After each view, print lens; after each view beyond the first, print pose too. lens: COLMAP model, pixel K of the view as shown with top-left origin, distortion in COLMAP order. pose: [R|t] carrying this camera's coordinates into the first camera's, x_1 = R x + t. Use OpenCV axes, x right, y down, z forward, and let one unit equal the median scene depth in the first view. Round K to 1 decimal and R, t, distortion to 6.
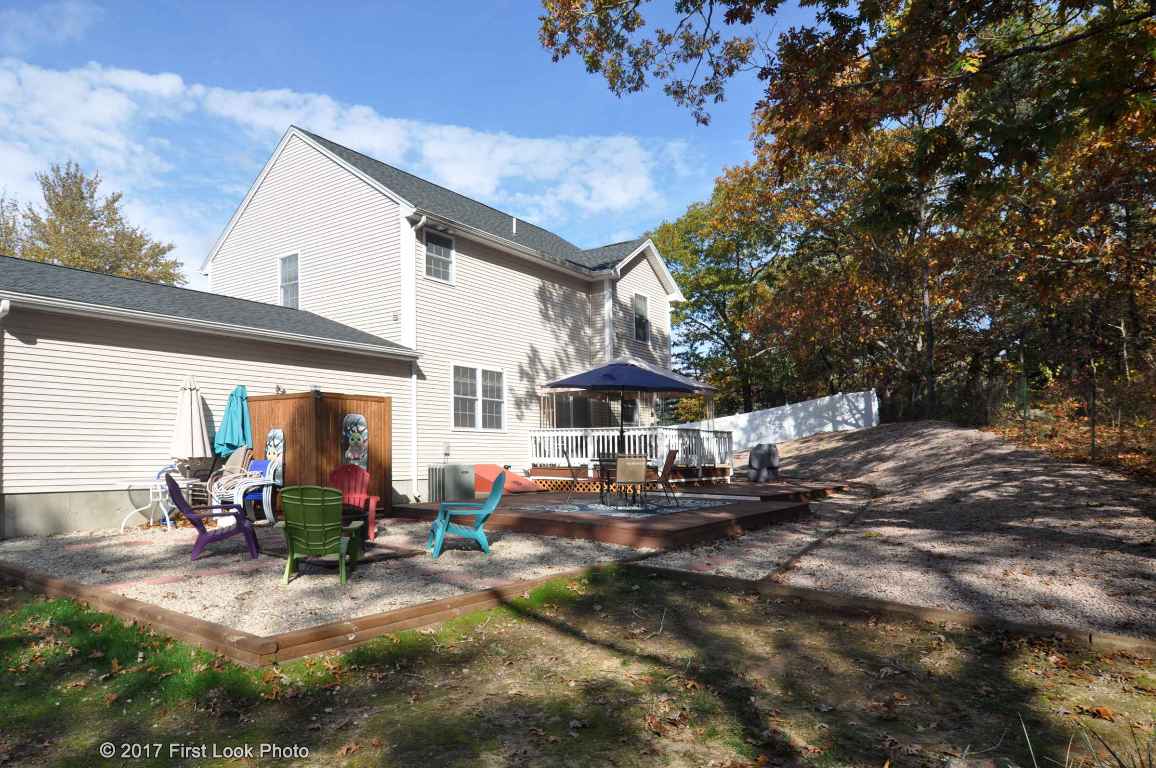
lens RADIAL K [[699.1, 0, 531.2], [0, 699.1, 352.9], [0, 0, 1]] dist [-0.001206, -0.000171]
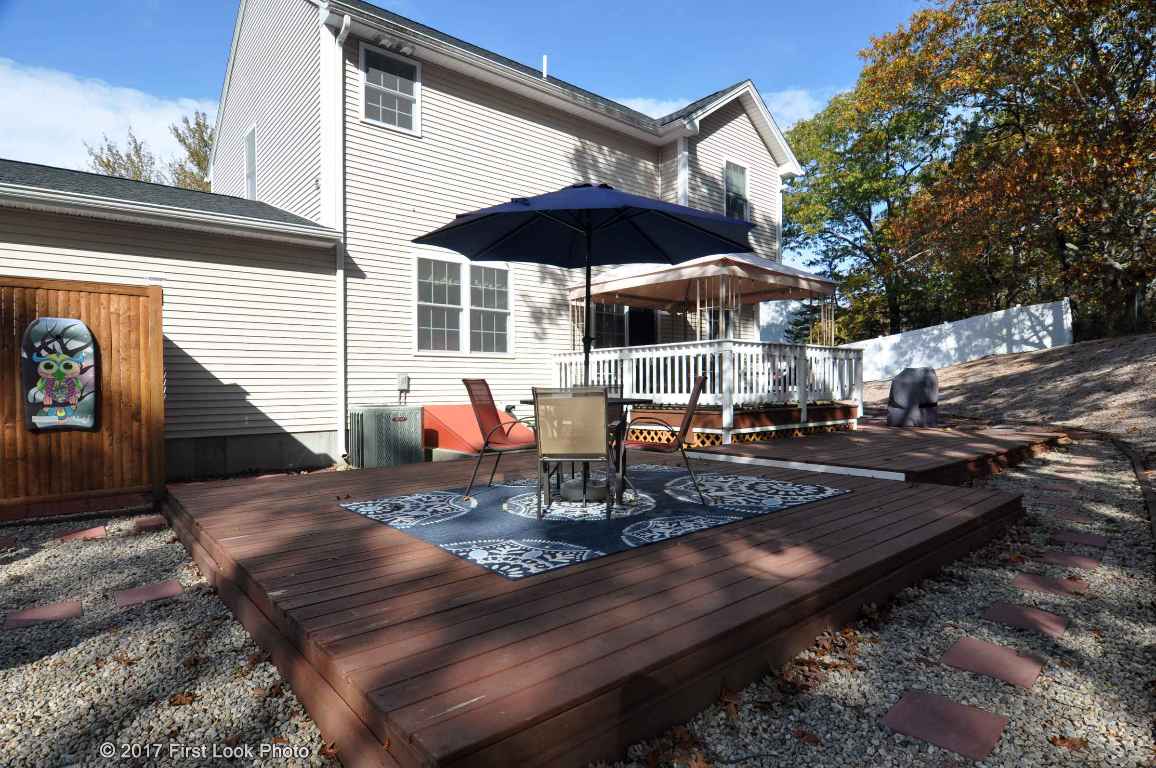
lens RADIAL K [[643.3, 0, 578.3], [0, 643.3, 380.5], [0, 0, 1]] dist [-0.004713, -0.015265]
pose [[0.986694, -0.015389, -0.161858, 0.121249], [0.036734, 0.990870, 0.129721, 0.053497], [0.158384, -0.133940, 0.978251, 0.368995]]
